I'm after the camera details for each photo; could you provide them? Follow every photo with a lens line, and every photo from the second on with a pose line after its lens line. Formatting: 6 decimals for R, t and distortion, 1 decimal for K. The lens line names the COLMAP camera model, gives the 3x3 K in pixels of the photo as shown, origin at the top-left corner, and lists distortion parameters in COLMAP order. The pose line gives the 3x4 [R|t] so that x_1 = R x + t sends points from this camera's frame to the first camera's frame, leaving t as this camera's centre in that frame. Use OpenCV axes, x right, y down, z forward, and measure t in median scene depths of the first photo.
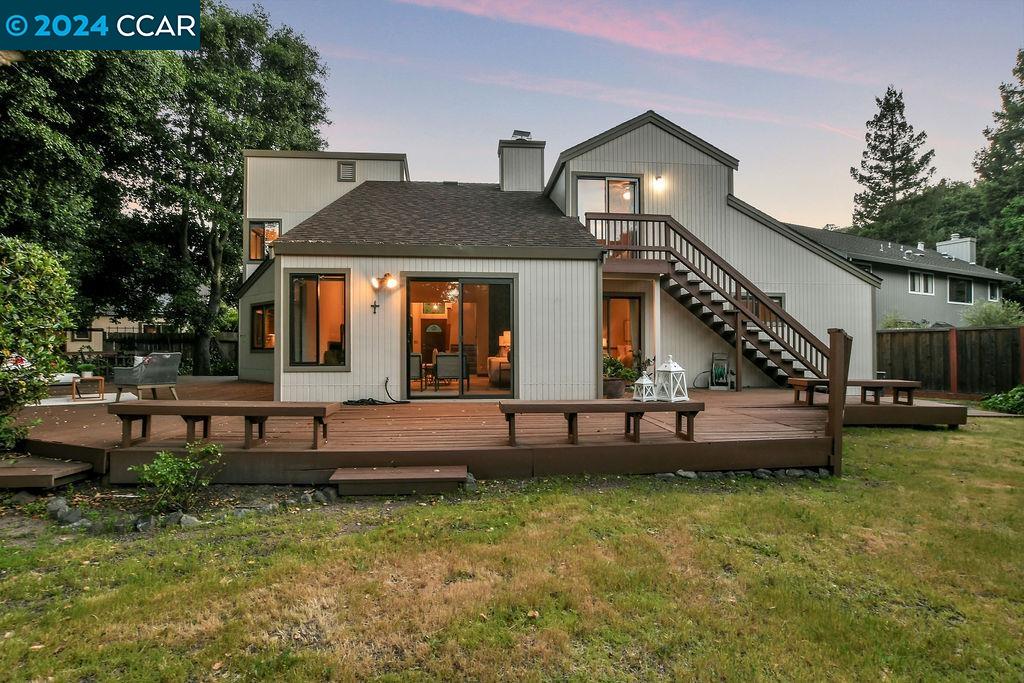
lens RADIAL K [[483.0, 0, 515.8], [0, 483.0, 345.6], [0, 0, 1]] dist [-0.035653, 0.006500]
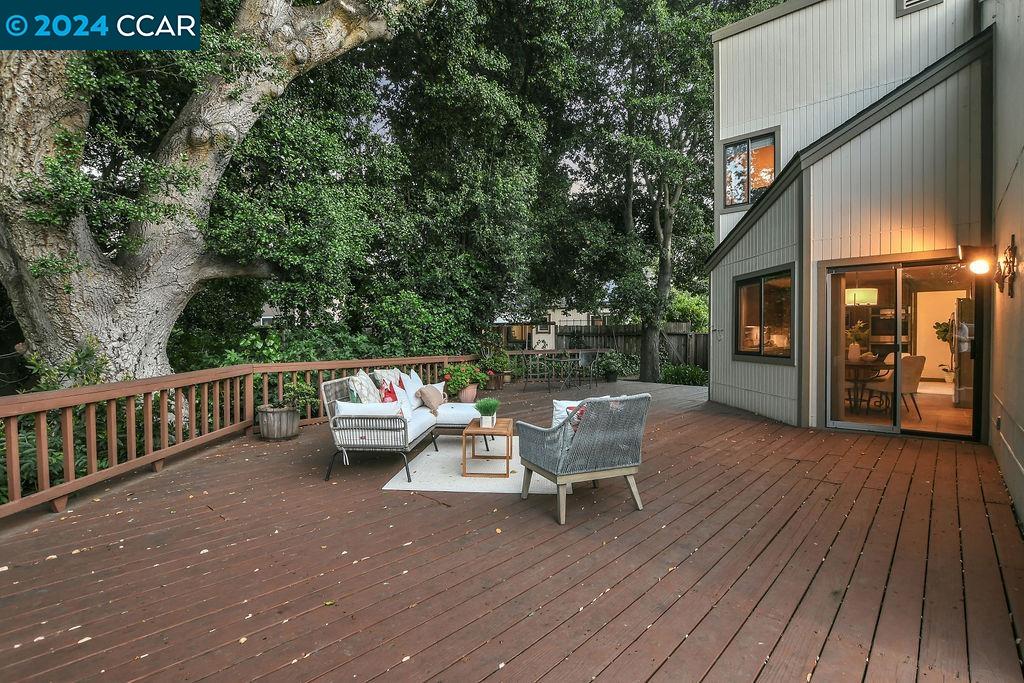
lens RADIAL K [[483.0, 0, 515.8], [0, 483.0, 345.6], [0, 0, 1]] dist [-0.035653, 0.006500]
pose [[0.676273, 0.013036, -0.736536, -0.232938], [0.009557, 0.999604, 0.026467, -0.016605], [0.736589, -0.024938, 0.675880, 0.311693]]
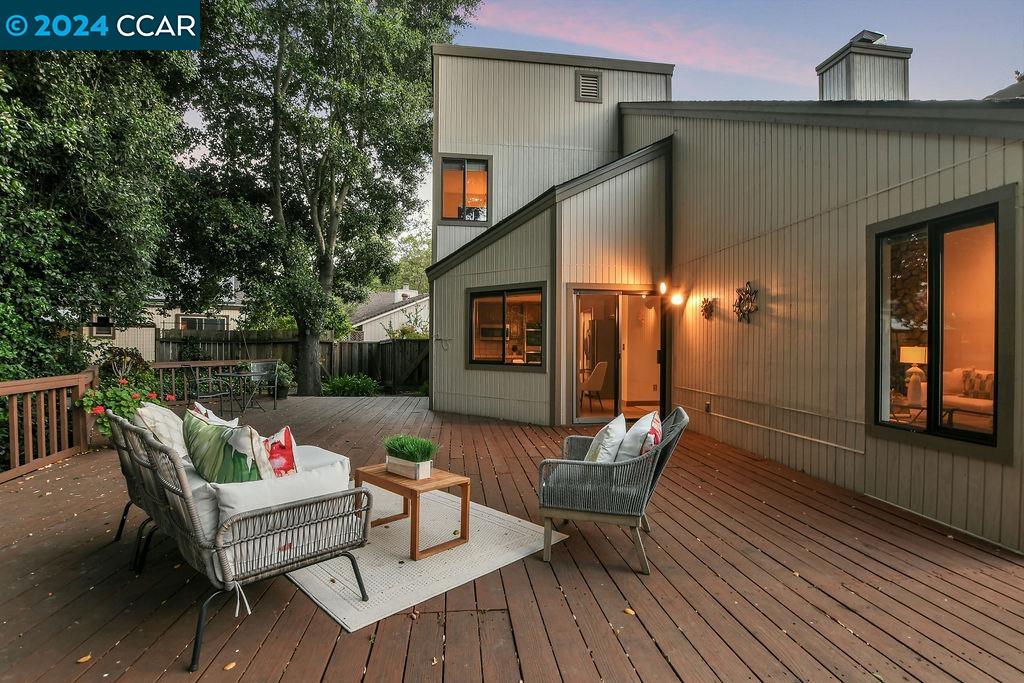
lens RADIAL K [[483.0, 0, 515.8], [0, 483.0, 345.6], [0, 0, 1]] dist [-0.035653, 0.006500]
pose [[0.999325, 0.008960, 0.035627, -0.396641], [-0.009310, 0.999910, 0.009681, -0.016772], [-0.035537, -0.010006, 0.999318, 0.298240]]
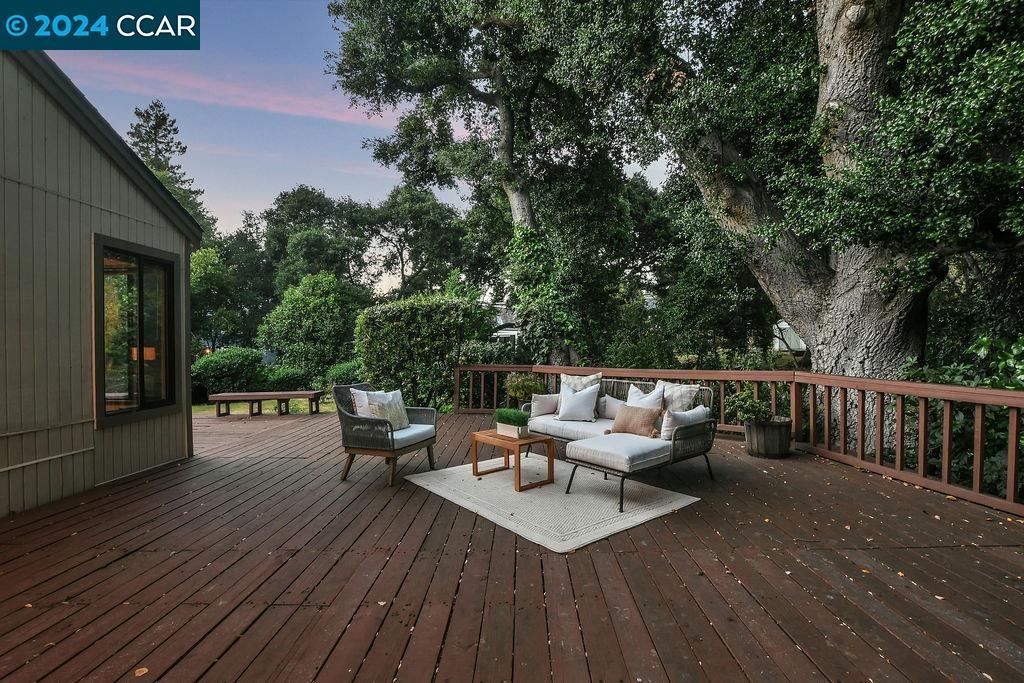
lens RADIAL K [[483.0, 0, 515.8], [0, 483.0, 345.6], [0, 0, 1]] dist [-0.035653, 0.006500]
pose [[-0.994478, 0.008821, 0.104578, -0.456110], [0.008496, 0.999958, -0.003556, -0.013743], [-0.104605, -0.002648, -0.994510, 0.715272]]
